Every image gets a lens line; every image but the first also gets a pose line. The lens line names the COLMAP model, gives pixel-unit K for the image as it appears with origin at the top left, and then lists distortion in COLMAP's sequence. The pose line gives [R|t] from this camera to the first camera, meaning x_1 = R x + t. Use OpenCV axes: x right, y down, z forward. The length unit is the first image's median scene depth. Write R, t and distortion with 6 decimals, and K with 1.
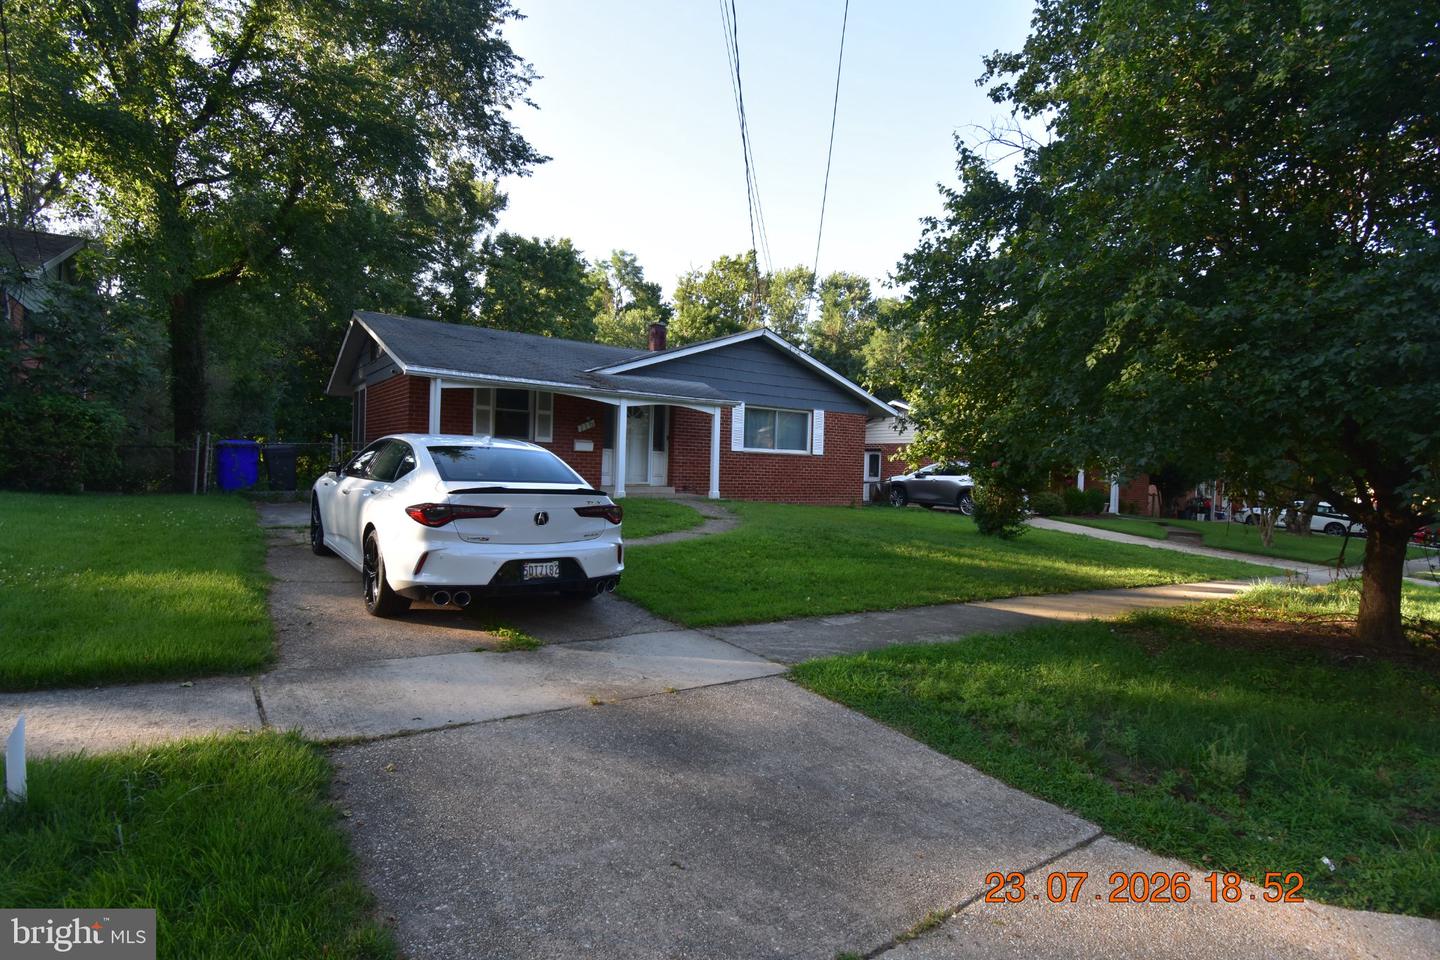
lens RADIAL K [[705.1, 0, 728.0], [0, 705.1, 477.0], [0, 0, 1]] dist [0.000851, -0.014475]
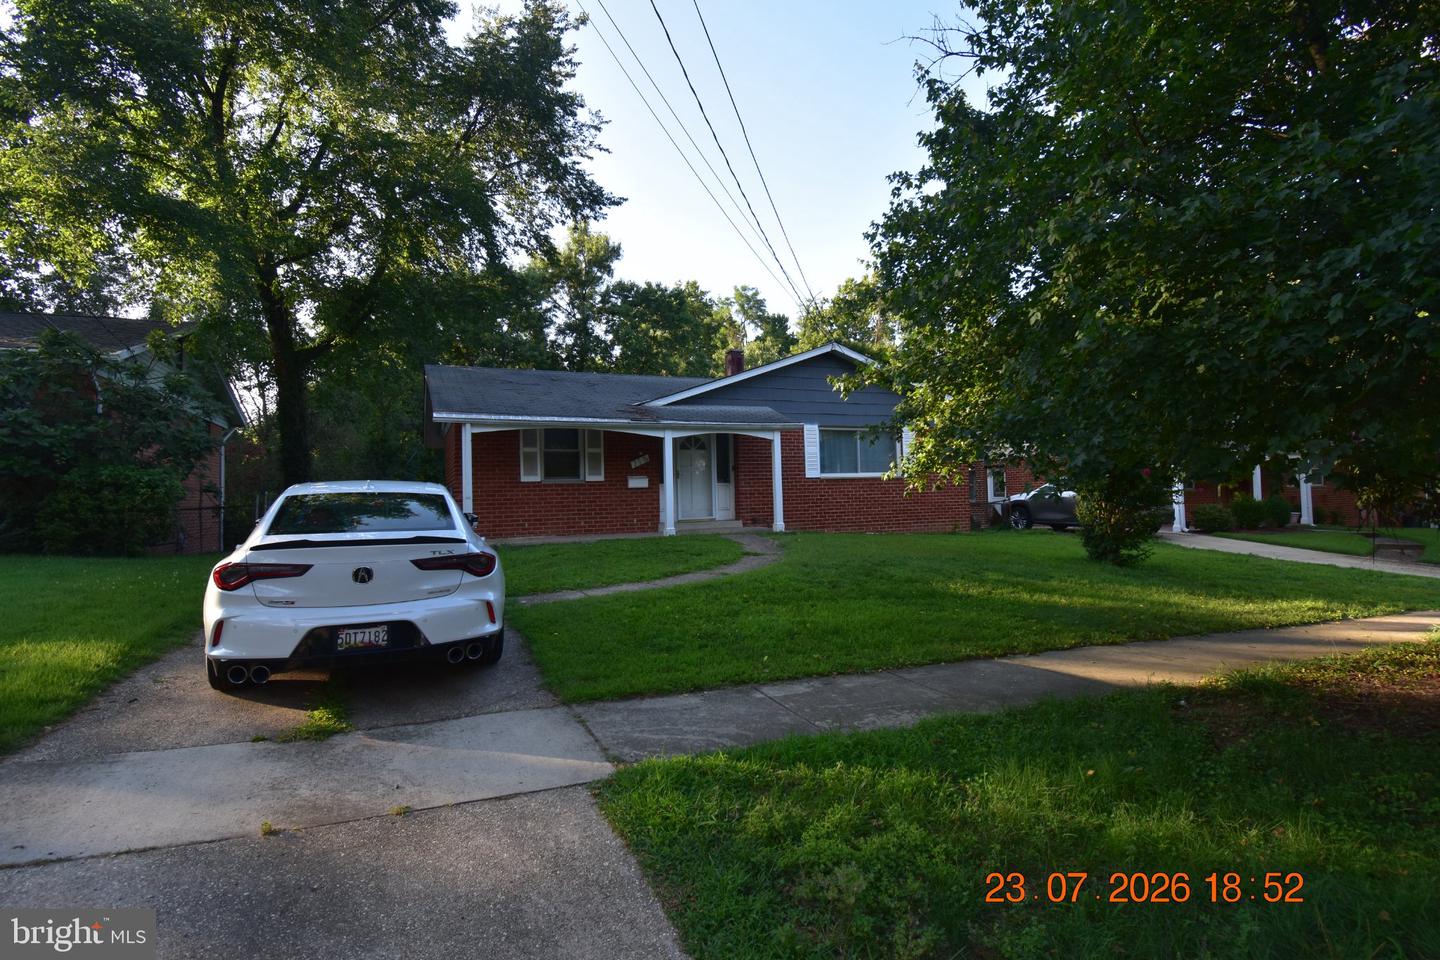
lens RADIAL K [[705.1, 0, 729.7], [0, 705.1, 472.9], [0, 0, 1]] dist [0.000851, -0.014475]
pose [[0.975014, -0.062908, -0.213051, 0.172368], [0.052307, 0.997113, -0.055040, 0.003239], [0.215898, 0.042521, 0.975490, 0.134655]]
